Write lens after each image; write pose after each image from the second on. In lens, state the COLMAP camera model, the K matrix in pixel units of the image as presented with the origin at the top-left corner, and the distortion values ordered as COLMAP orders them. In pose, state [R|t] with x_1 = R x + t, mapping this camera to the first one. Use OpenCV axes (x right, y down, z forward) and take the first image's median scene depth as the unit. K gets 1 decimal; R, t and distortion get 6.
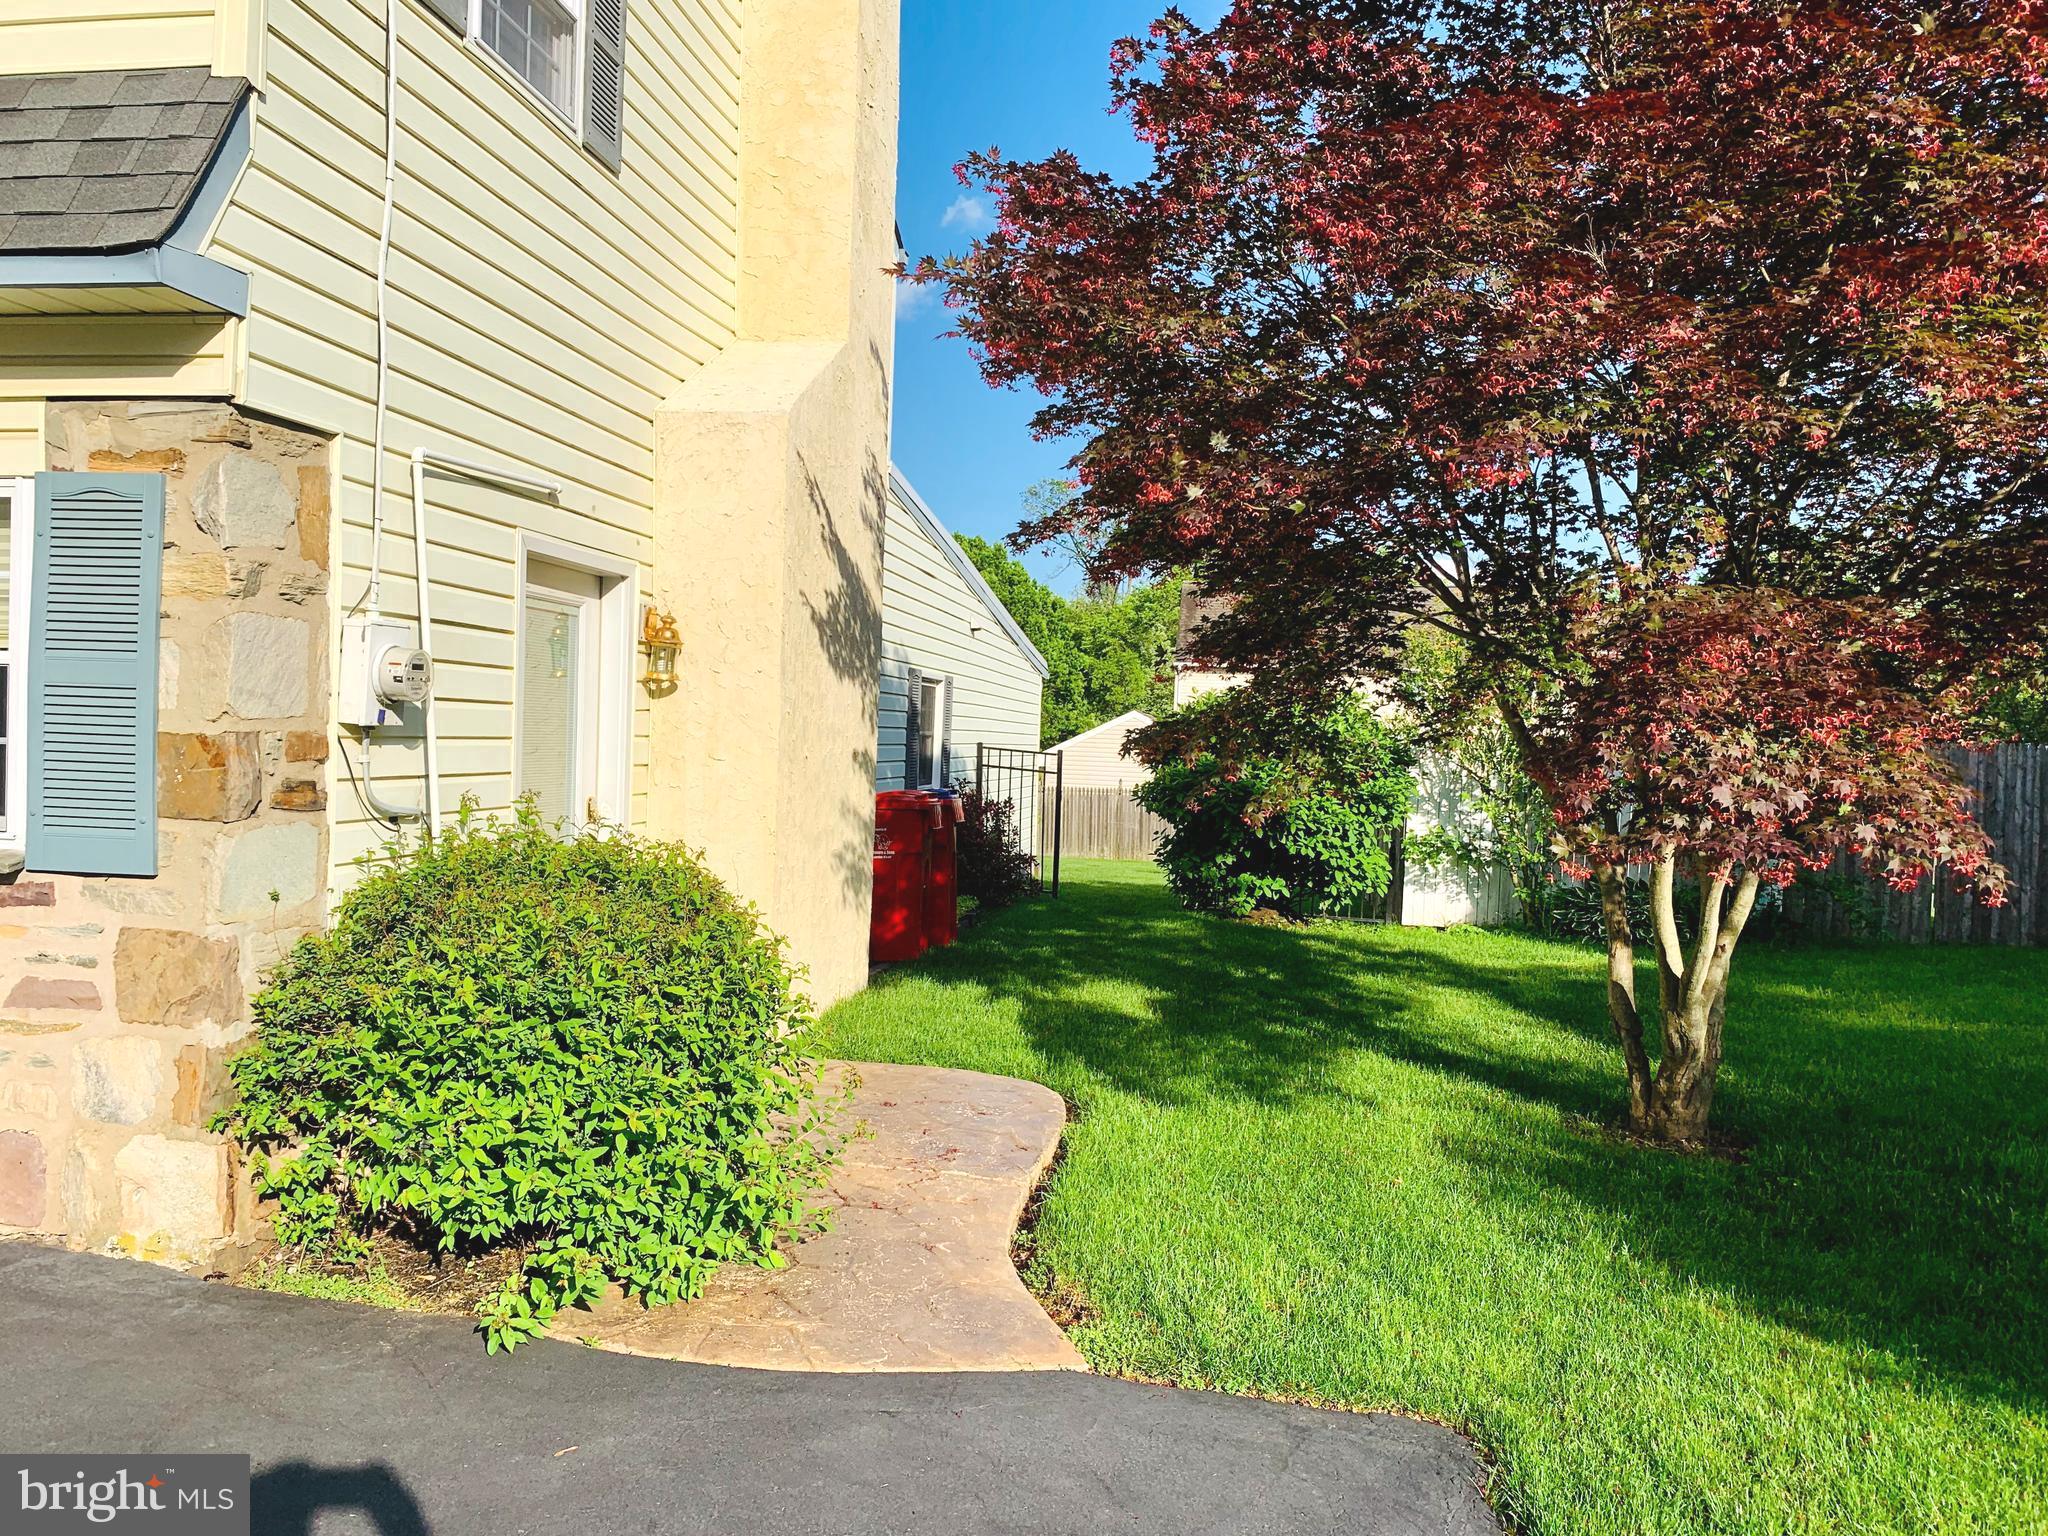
lens RADIAL K [[1524.7, 0, 939.0], [0, 1524.7, 768.5], [0, 0, 1]] dist [0.107742, -0.164681]
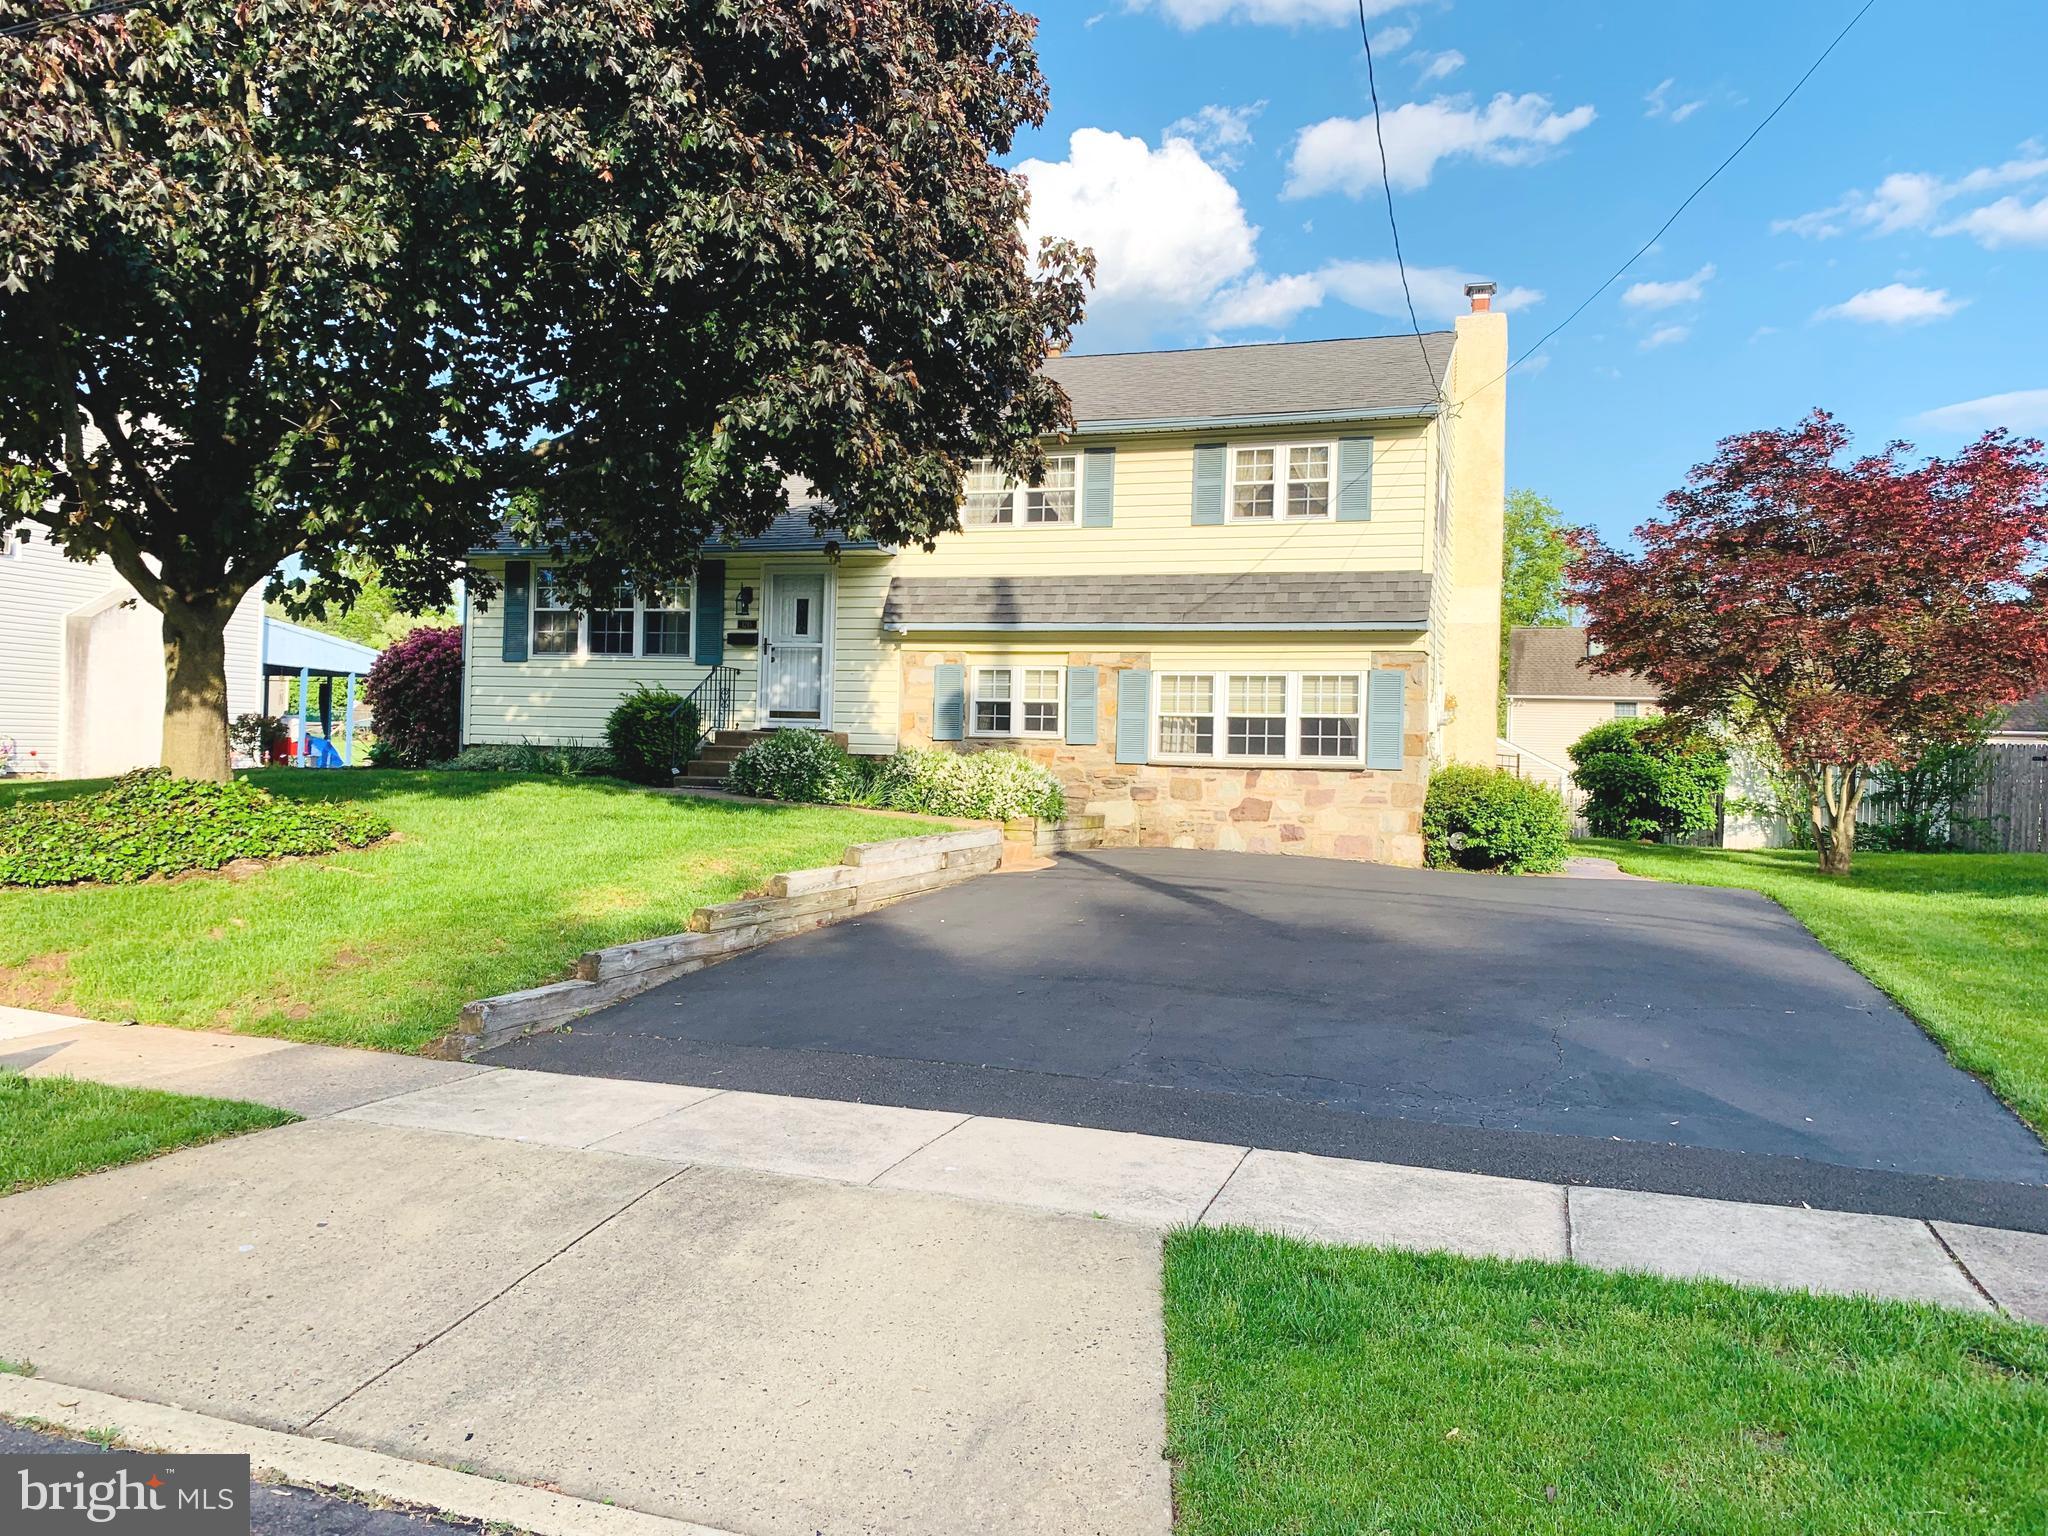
lens RADIAL K [[1581.1, 0, 1024.0], [0, 1581.1, 768.0], [0, 0, 1]] dist [0.092142, -0.001724]
pose [[0.994633, -0.008315, -0.103133, -0.932681], [0.005728, 0.999662, -0.025355, 0.143421], [0.103309, 0.024628, 0.994344, -2.810408]]
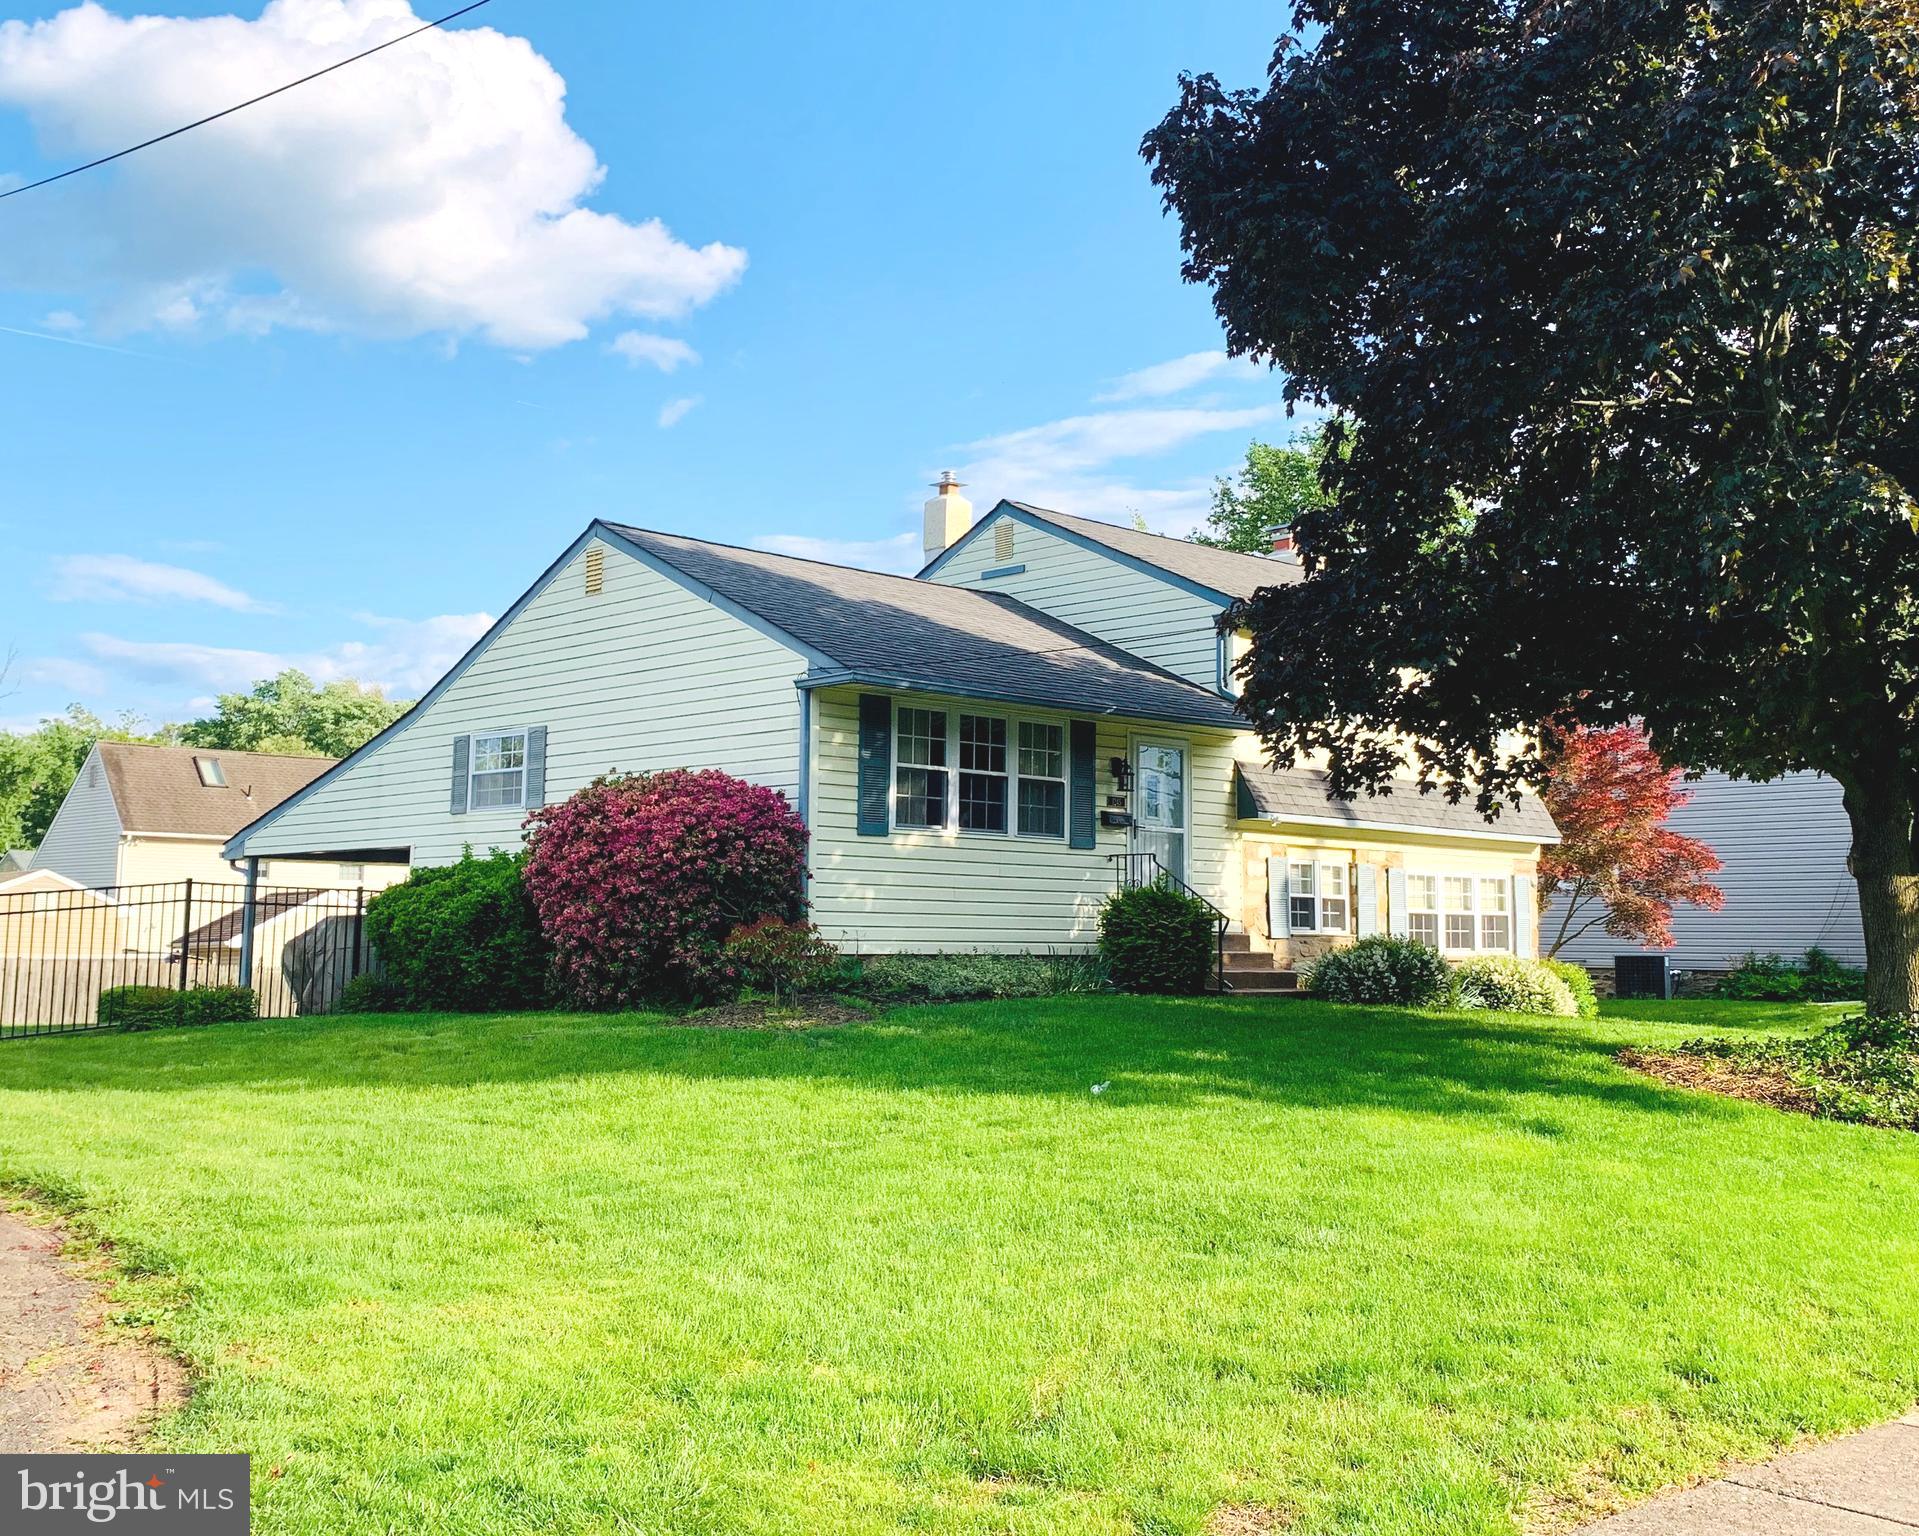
lens RADIAL K [[2026.0, 0, 959.5], [0, 2026.0, 768.0], [0, 0, 1]] dist [0.003454, 0.000826]
pose [[0.565720, 0.041240, 0.823566, -5.910410], [0.028958, 0.997139, -0.069824, -0.117723], [-0.824089, 0.063350, 0.562907, -0.971910]]
